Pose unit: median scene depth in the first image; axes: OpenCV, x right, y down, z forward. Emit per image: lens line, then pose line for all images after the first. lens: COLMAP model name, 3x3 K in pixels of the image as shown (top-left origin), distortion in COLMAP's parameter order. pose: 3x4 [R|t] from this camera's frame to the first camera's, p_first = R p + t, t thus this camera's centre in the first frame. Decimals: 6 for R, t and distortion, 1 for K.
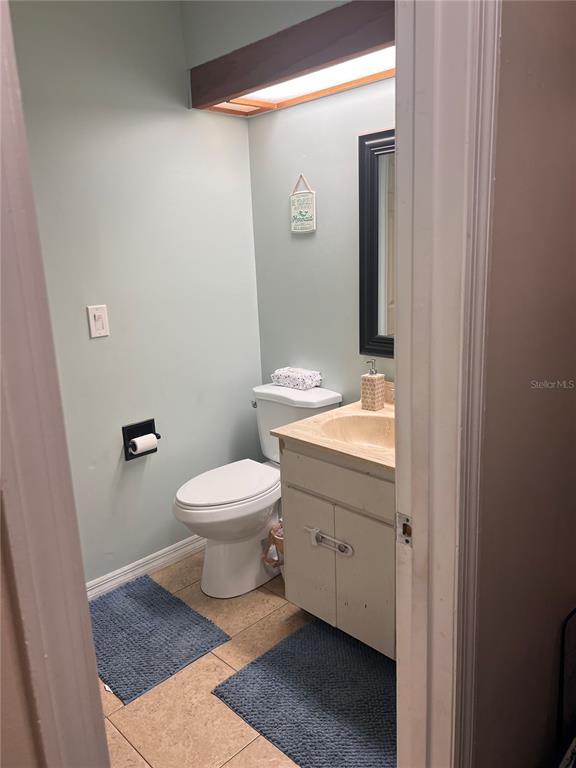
lens RADIAL K [[581.4, 0, 288.1], [0, 581.4, 383.4], [0, 0, 1]] dist [0.072486, 0.001281]
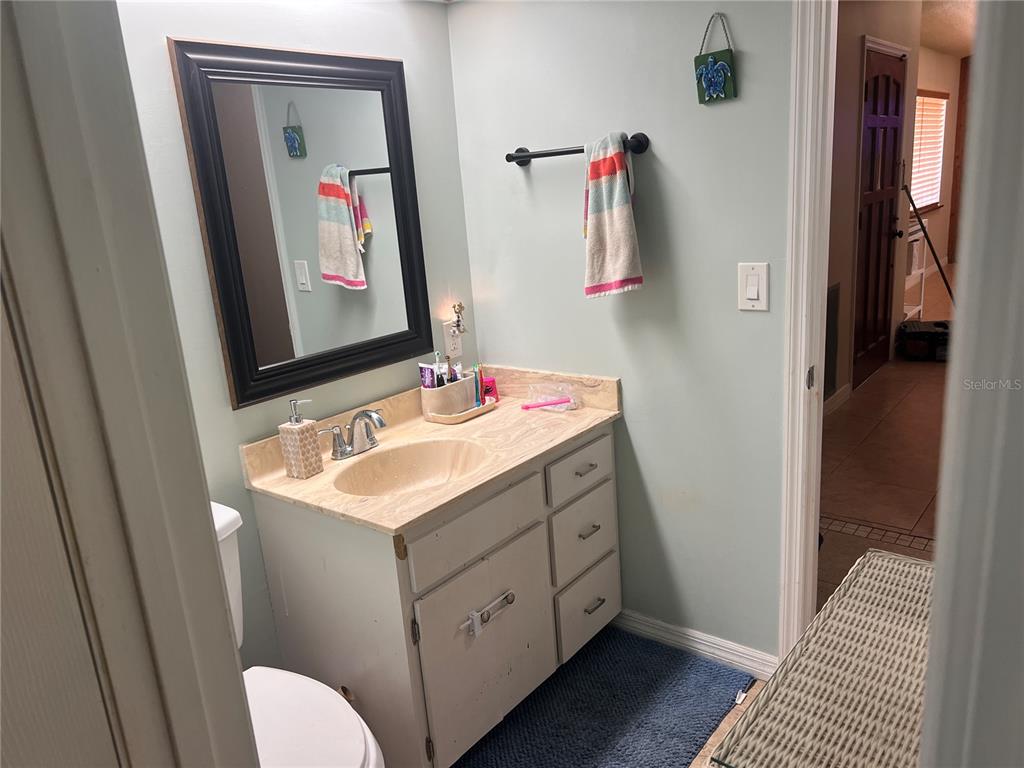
lens RADIAL K [[775.2, 0, 512.2], [0, 775.2, 385.1], [0, 0, 1]] dist [0.072486, 0.001281]
pose [[-0.121059, -0.210546, 0.970059, -0.805510], [0.303478, 0.922605, 0.238119, -0.211697], [-0.945117, 0.323219, -0.047794, 0.908973]]
